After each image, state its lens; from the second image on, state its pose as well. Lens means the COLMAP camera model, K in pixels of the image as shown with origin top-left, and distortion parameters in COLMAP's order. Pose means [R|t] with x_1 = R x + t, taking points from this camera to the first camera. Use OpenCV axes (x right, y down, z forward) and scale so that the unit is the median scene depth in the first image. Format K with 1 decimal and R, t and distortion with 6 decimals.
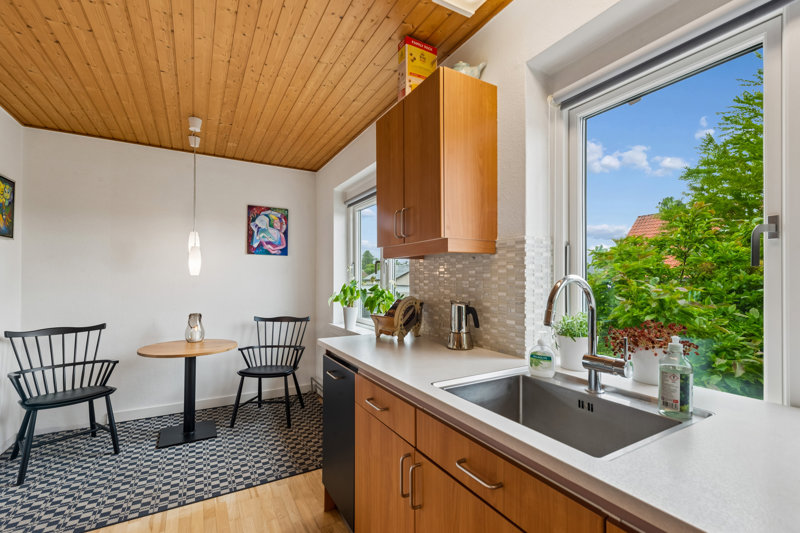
lens RADIAL K [[355.7, 0, 395.7], [0, 355.7, 279.0], [0, 0, 1]] dist [0.013087, -0.005070]
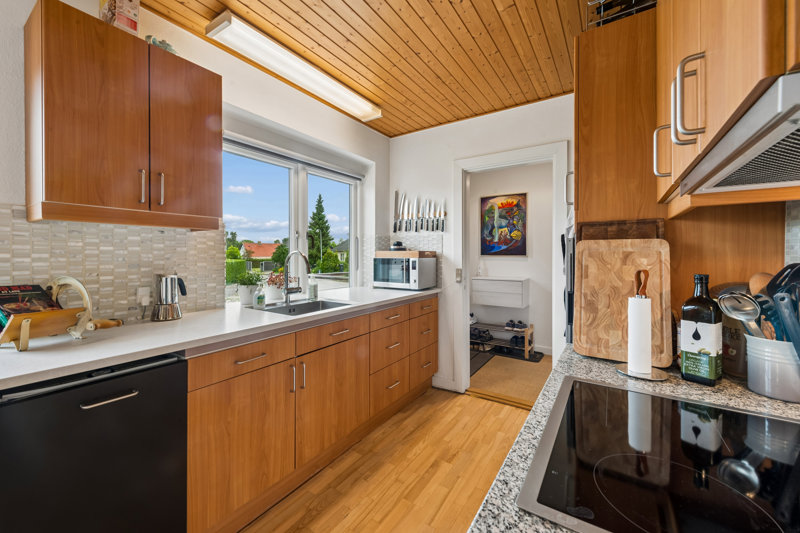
lens RADIAL K [[319.5, 0, 400.4], [0, 319.5, 258.4], [0, 0, 1]] dist [0.015994, 0.000103]
pose [[-0.454061, -0.007174, 0.890942, -0.797075], [0.002643, 0.999952, 0.009398, 0.009146], [-0.890967, 0.006622, -0.454020, 0.670995]]
